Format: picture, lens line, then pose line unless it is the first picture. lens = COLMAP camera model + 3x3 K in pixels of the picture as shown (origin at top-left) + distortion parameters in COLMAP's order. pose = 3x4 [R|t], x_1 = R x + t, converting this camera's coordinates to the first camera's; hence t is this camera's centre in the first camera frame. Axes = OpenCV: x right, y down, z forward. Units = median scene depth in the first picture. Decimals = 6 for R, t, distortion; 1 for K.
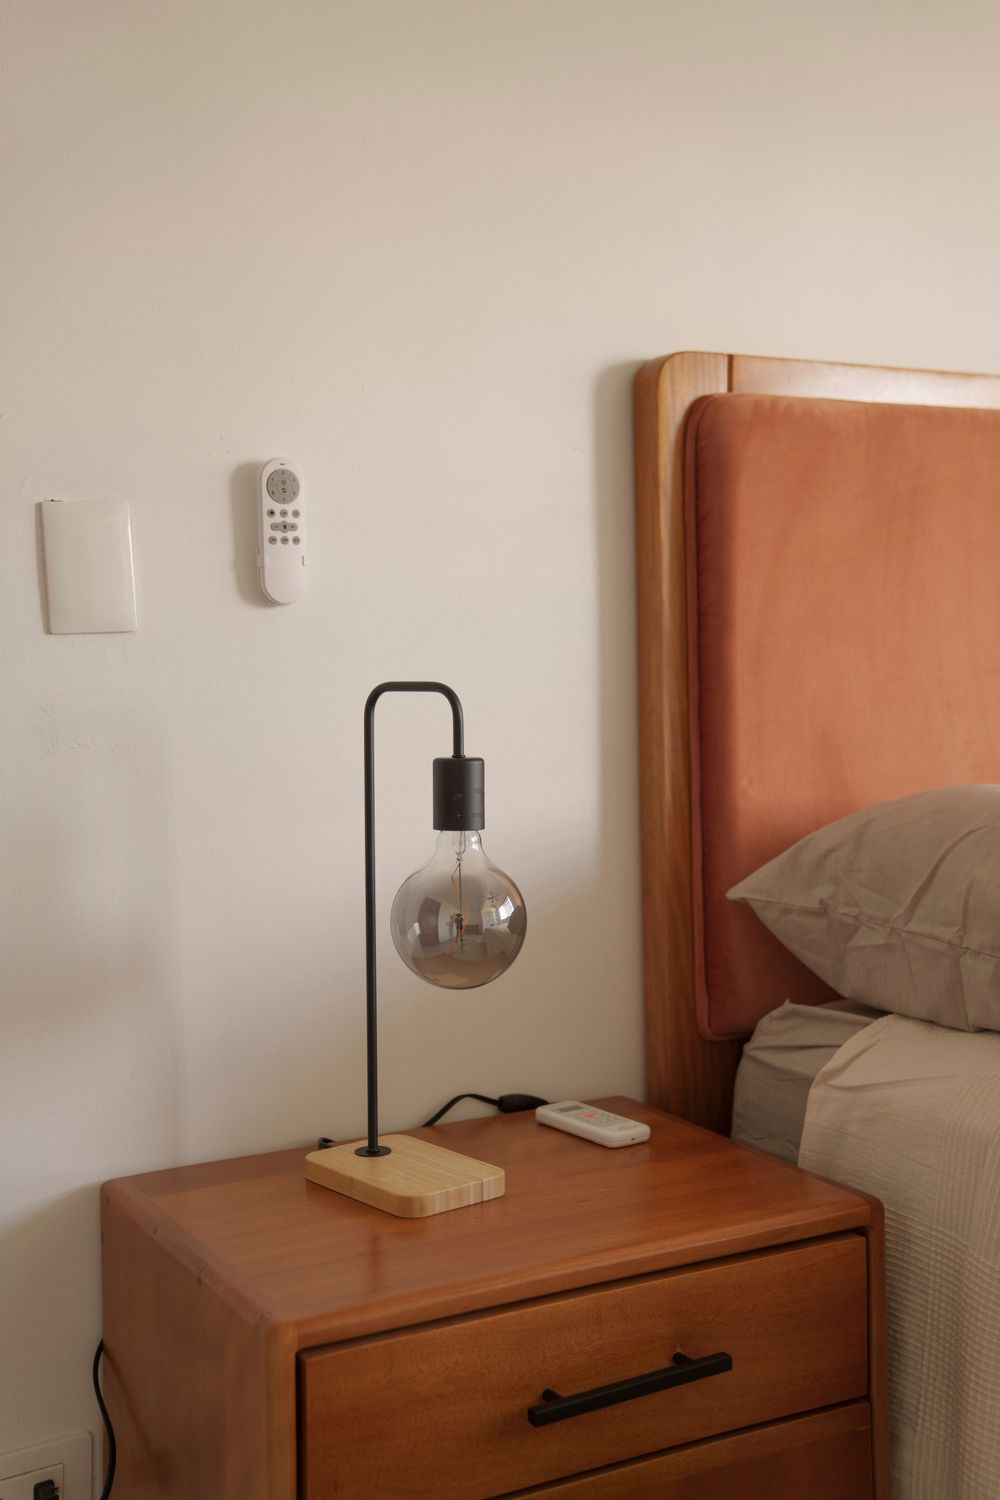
lens RADIAL K [[1695.2, 0, 504.7], [0, 1695.2, 748.4], [0, 0, 1]] dist [0.071586, 0.000000]
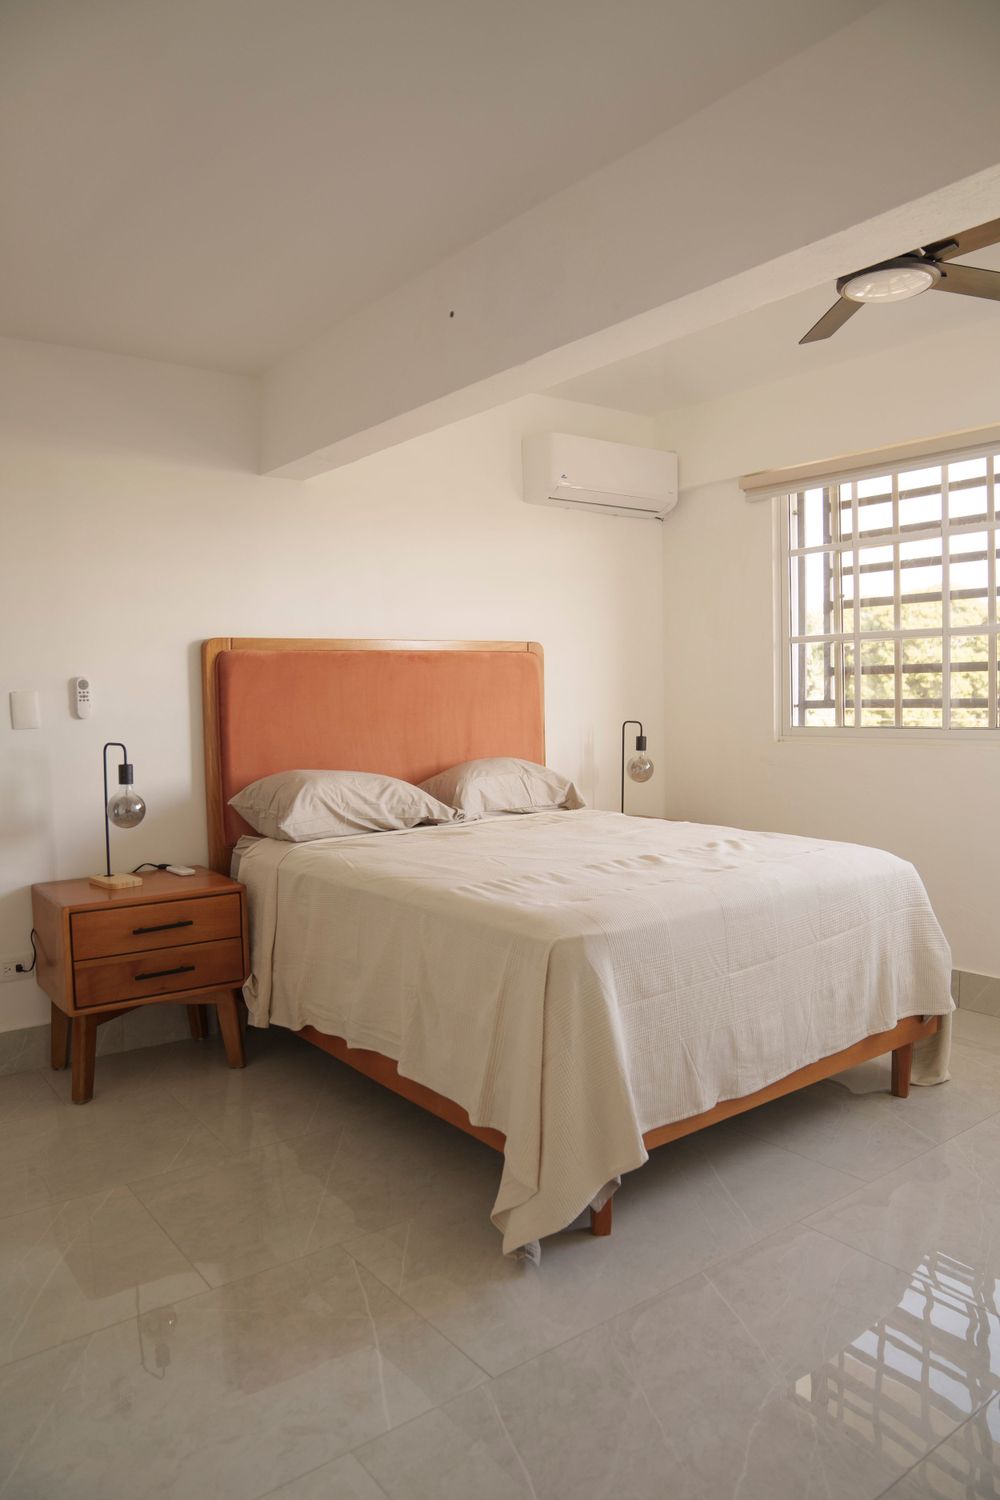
lens RADIAL K [[1059.1, 0, 494.3], [0, 1059.1, 749.9], [0, 0, 1]] dist [-0.066211, -0.002826]
pose [[0.995713, -0.004332, 0.092391, 0.501845], [0.002496, 0.999797, 0.019987, -0.062808], [-0.092459, -0.019671, 0.995522, -1.192582]]
